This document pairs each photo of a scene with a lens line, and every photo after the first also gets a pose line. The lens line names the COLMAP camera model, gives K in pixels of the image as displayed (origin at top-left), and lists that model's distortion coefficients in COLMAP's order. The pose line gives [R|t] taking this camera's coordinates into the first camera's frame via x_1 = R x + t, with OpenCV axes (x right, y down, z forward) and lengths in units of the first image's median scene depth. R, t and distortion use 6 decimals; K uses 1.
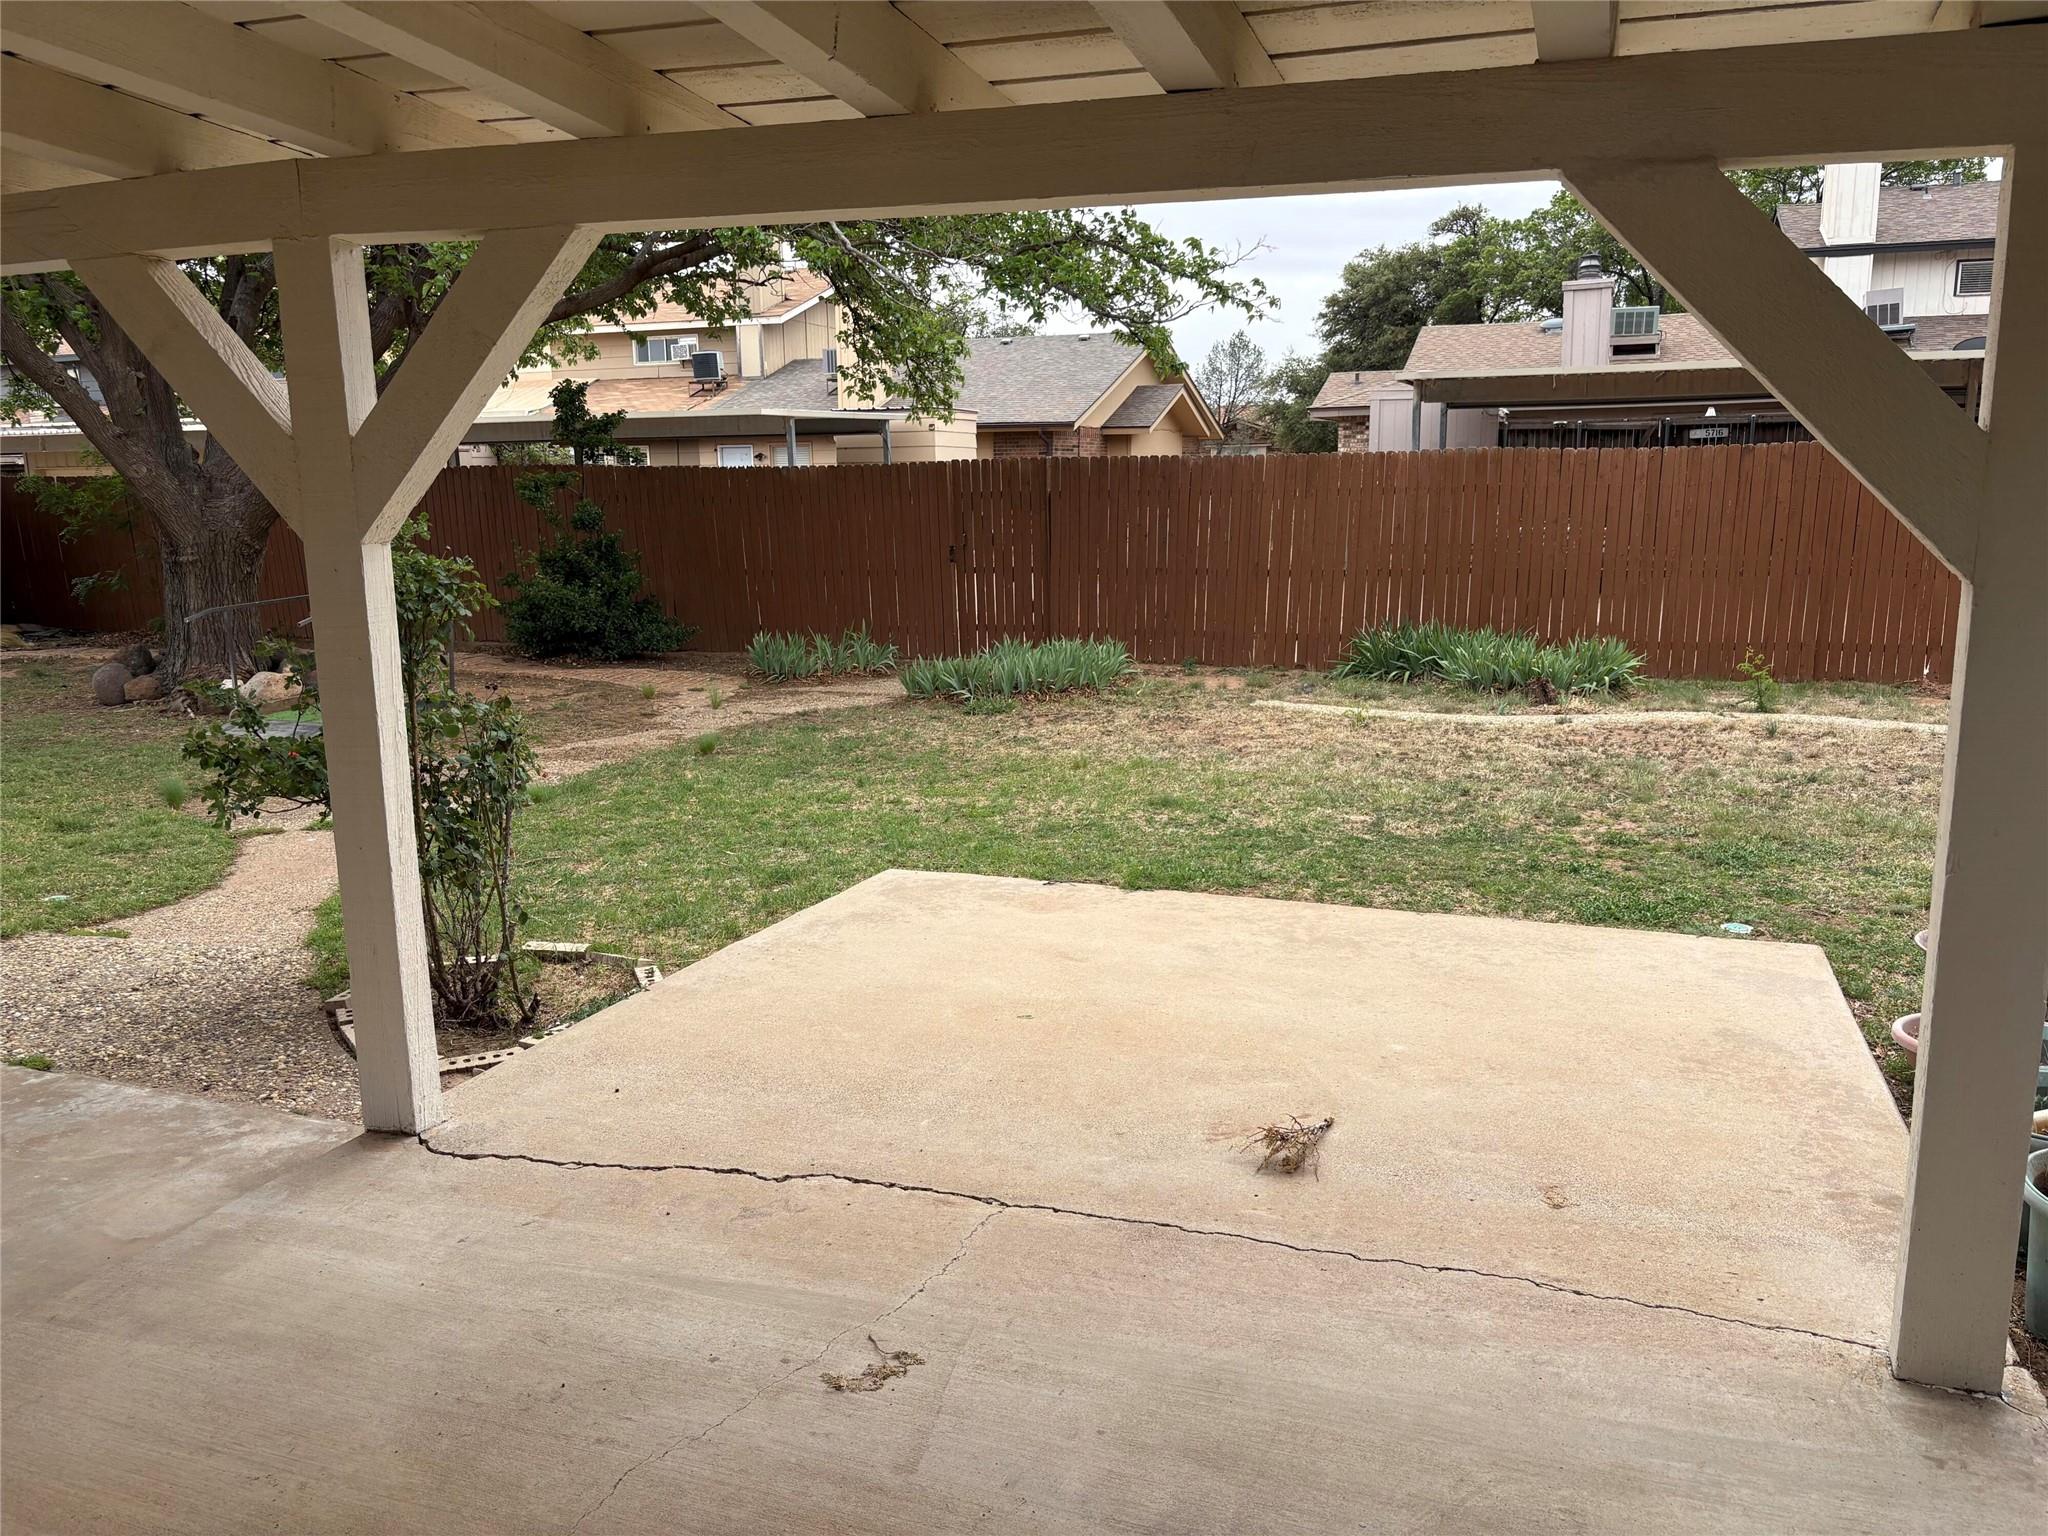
lens RADIAL K [[1549.2, 0, 1024.9], [0, 1549.2, 768.9], [0, 0, 1]] dist [0.026893, -0.011266]
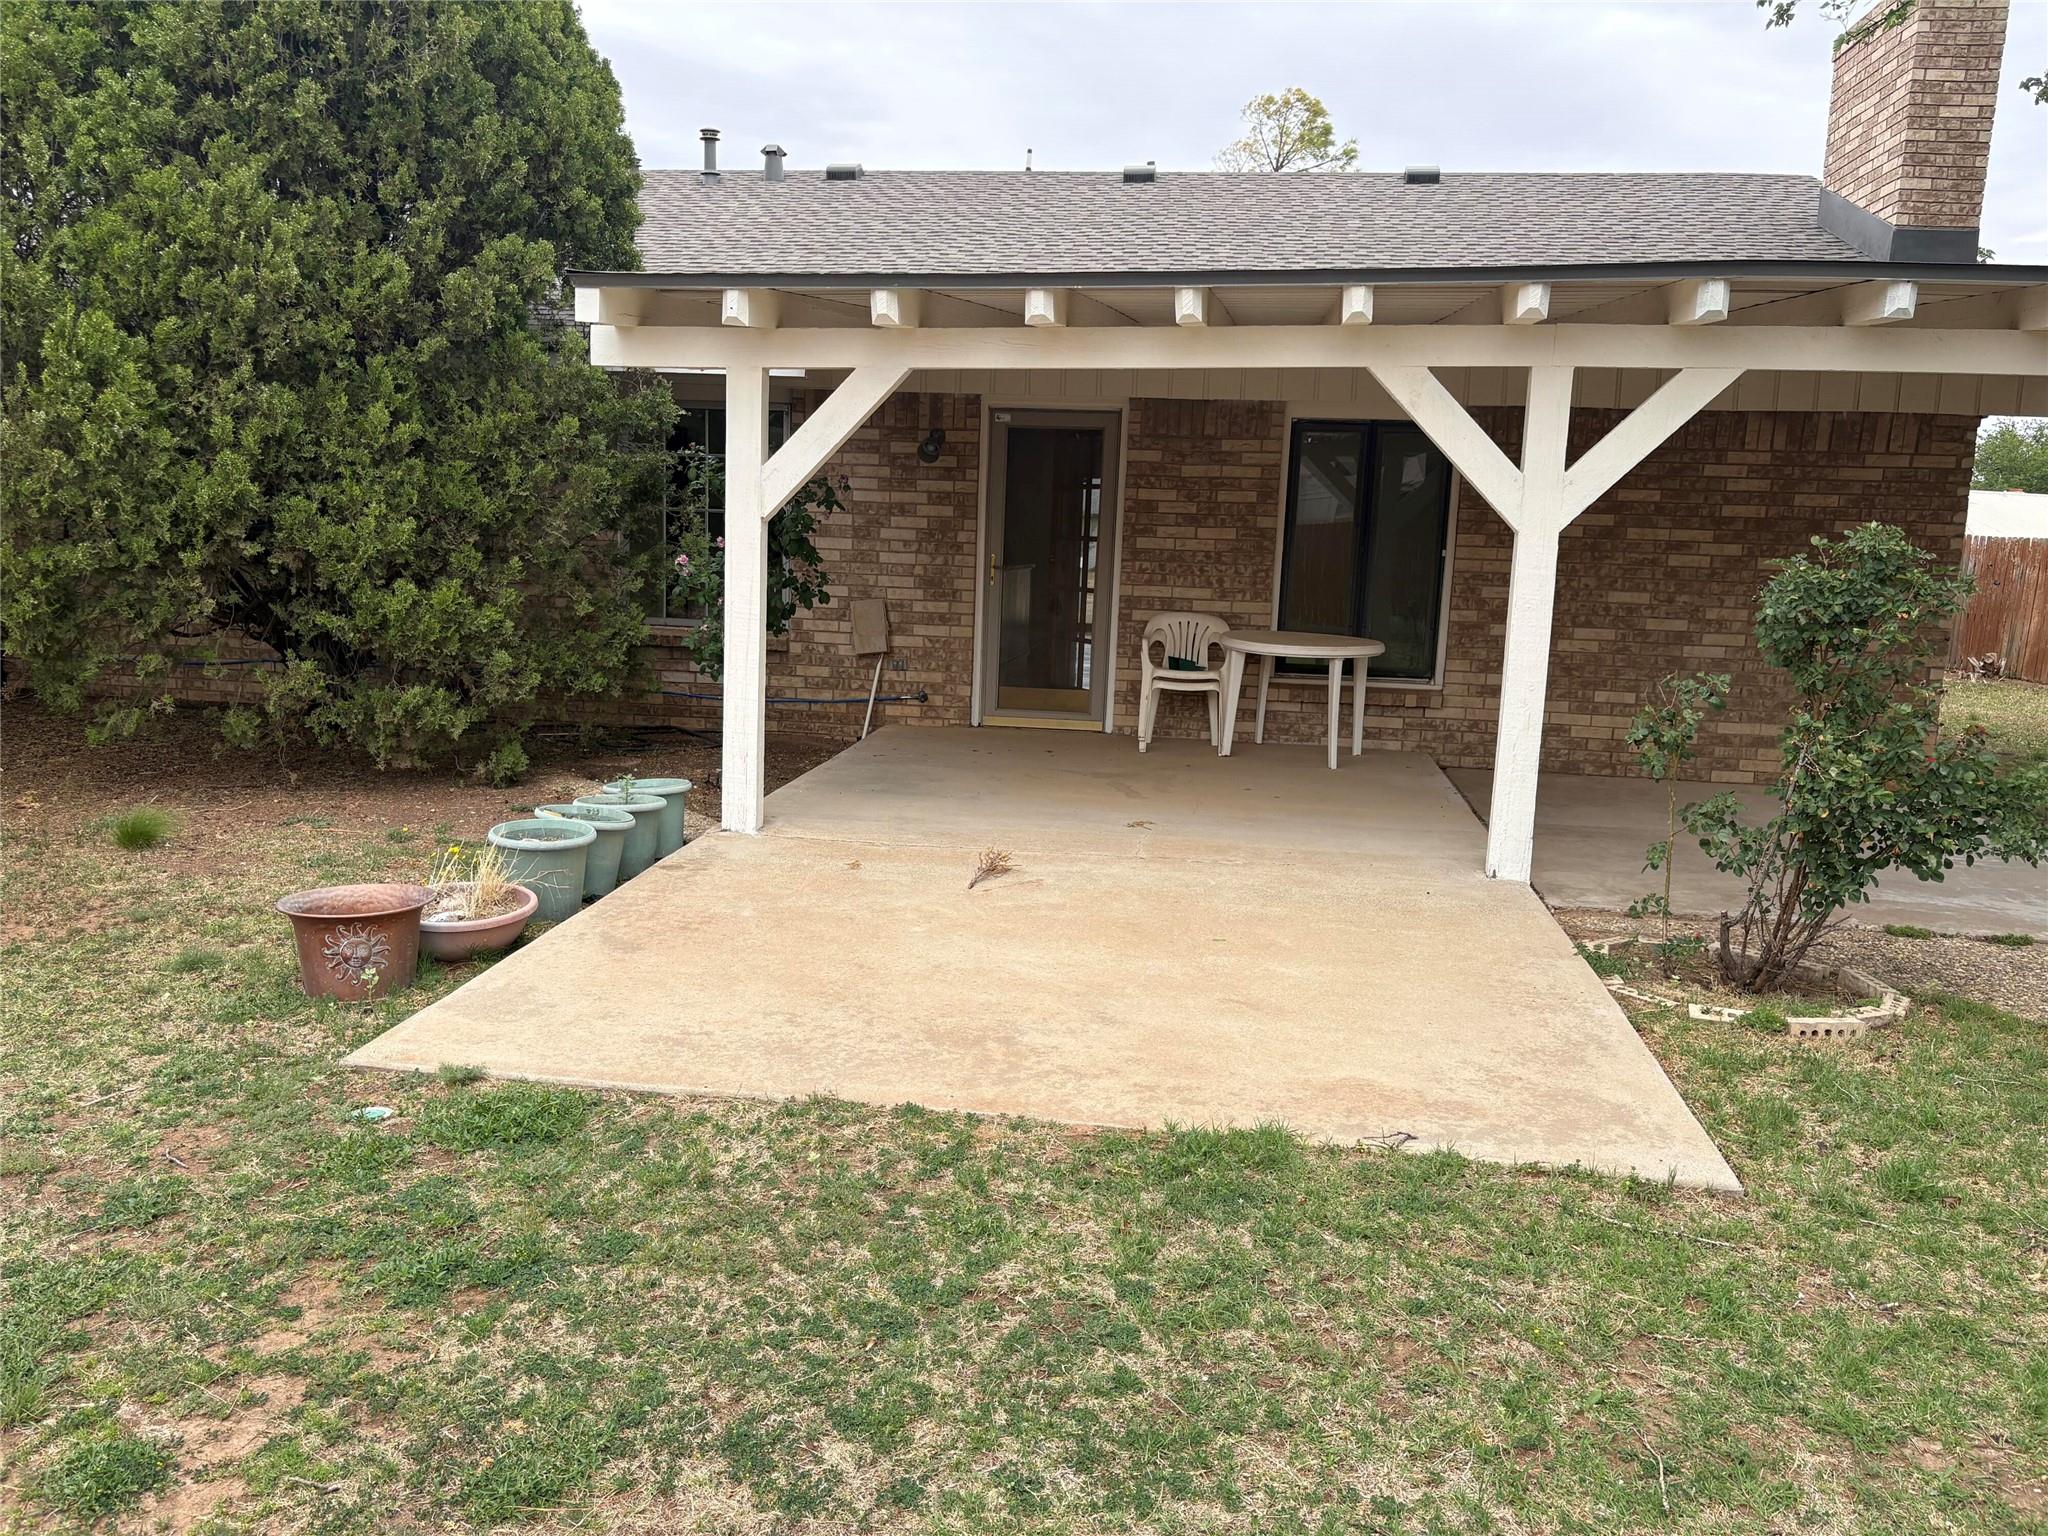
lens RADIAL K [[1549.2, 0, 1021.6], [0, 1549.2, 769.5], [0, 0, 1]] dist [0.026893, -0.011266]
pose [[-0.978446, 0.015901, -0.205888, 0.316838], [-0.056563, 0.938263, 0.341268, -0.288404], [0.198603, 0.345558, -0.917140, 1.629839]]
